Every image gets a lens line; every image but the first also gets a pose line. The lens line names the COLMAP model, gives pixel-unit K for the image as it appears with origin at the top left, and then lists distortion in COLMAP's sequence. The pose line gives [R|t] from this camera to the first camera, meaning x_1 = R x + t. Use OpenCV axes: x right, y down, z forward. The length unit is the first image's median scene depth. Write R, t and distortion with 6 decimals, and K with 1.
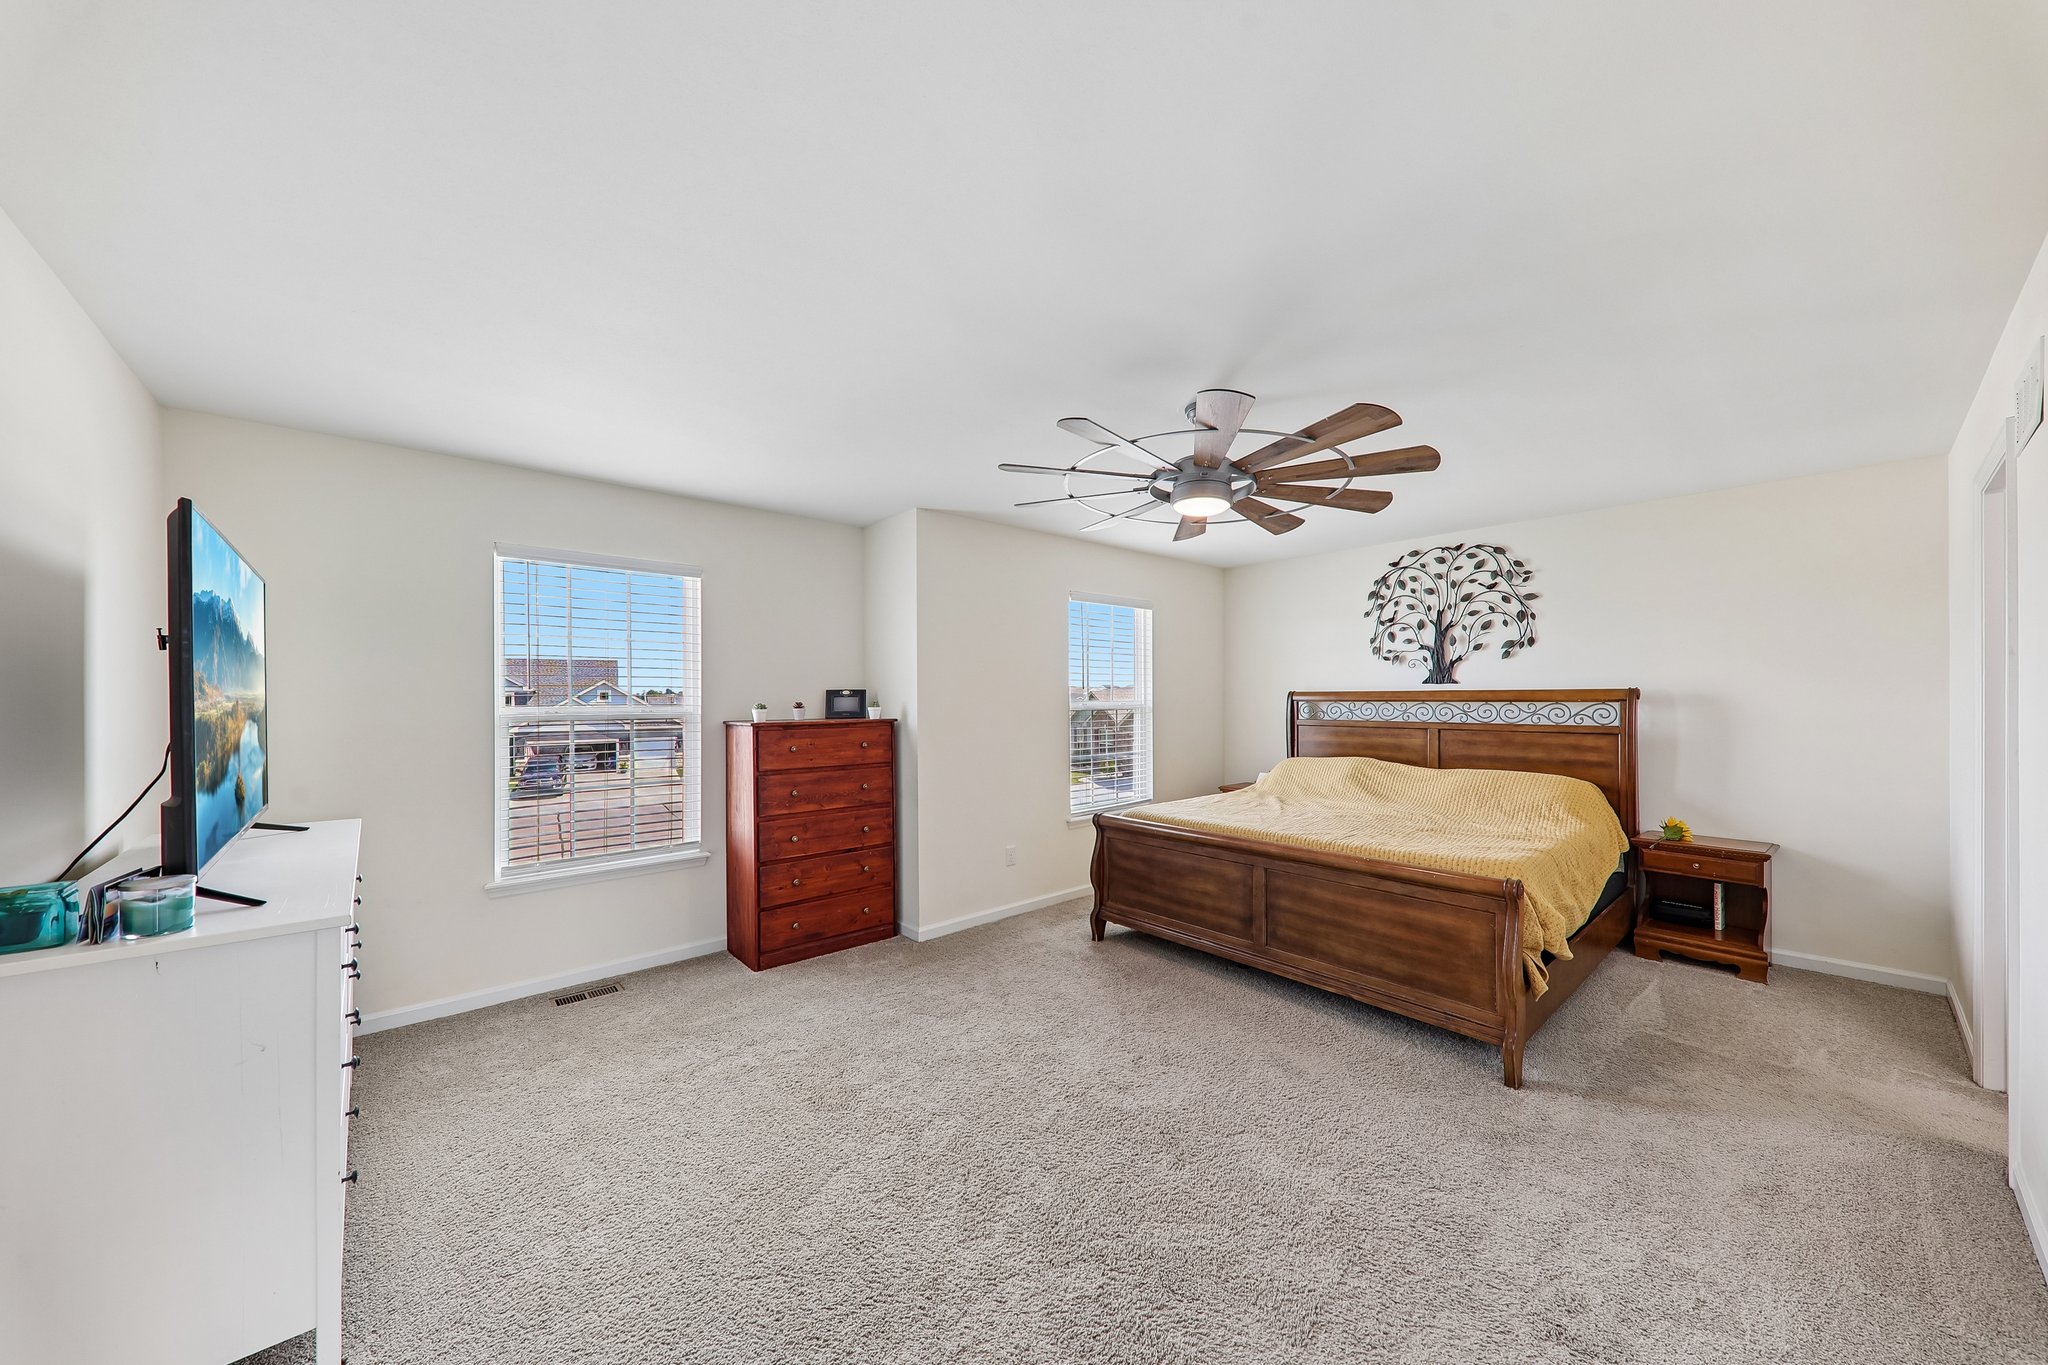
lens RADIAL K [[717.3, 0, 1016.4], [0, 717.3, 698.8], [0, 0, 1]] dist [0.006307, -0.000485]
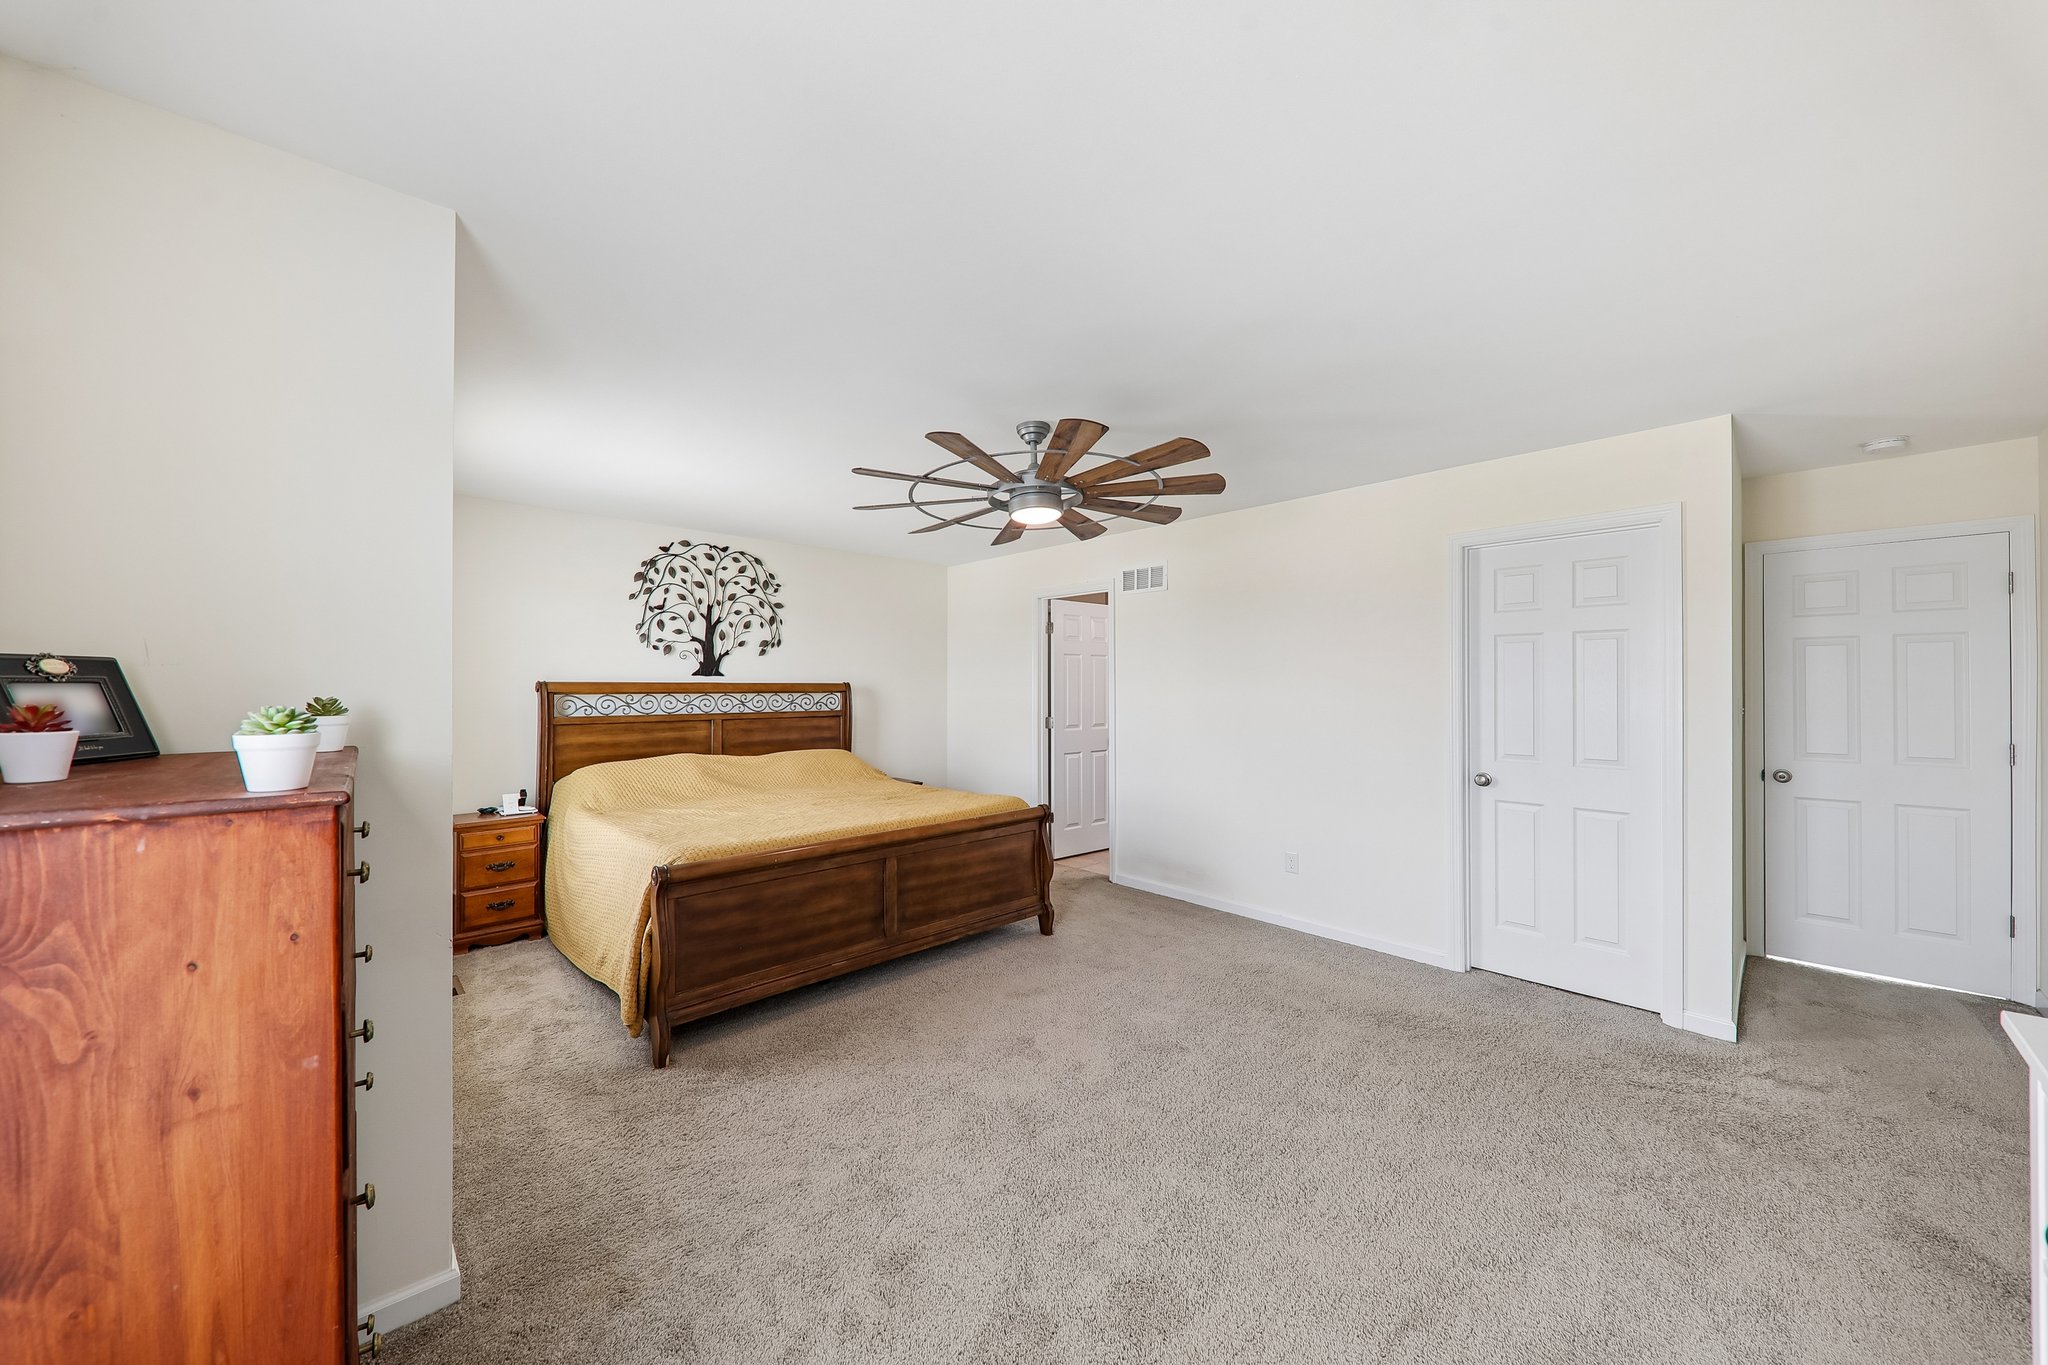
lens RADIAL K [[717.3, 0, 1031.9], [0, 717.3, 684.3], [0, 0, 1]] dist [0.006307, -0.000485]
pose [[-0.058761, 0.009629, 0.998226, -0.558734], [0.002888, 0.999951, -0.009476, 0.002215], [-0.998268, 0.002327, -0.058786, 0.713253]]
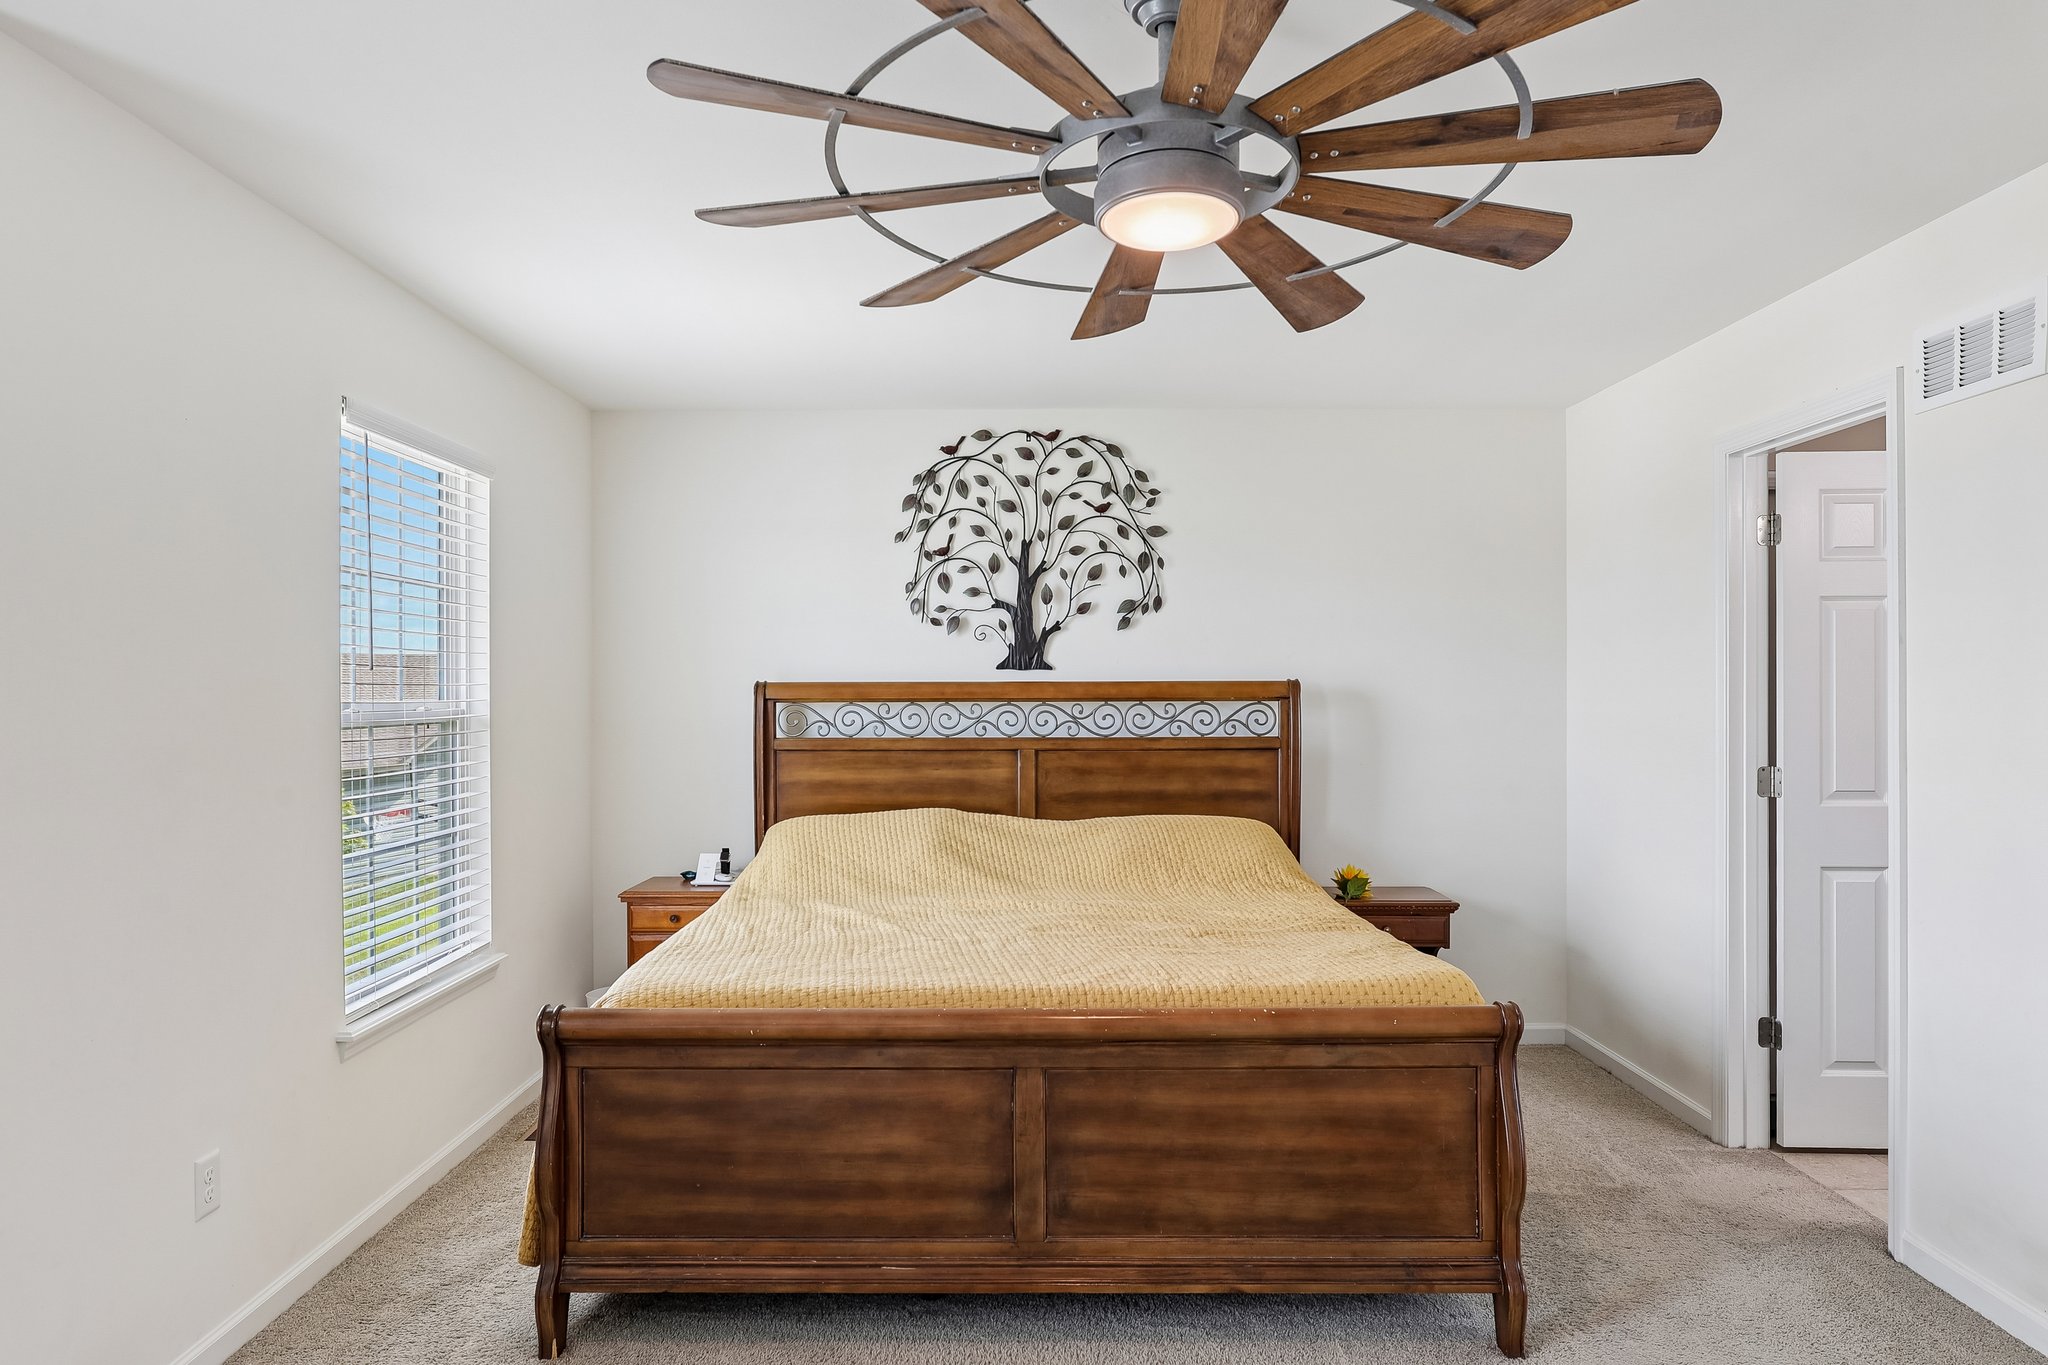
lens RADIAL K [[1311.9, 0, 1026.1], [0, 1311.9, 690.9], [0, 0, 1]] dist [-0.022696, 0.005872]
pose [[0.651033, 0.003312, 0.759043, -0.237774], [0.001206, 0.999985, -0.005397, 0.001526], [-0.759049, 0.004429, 0.651019, 0.385601]]
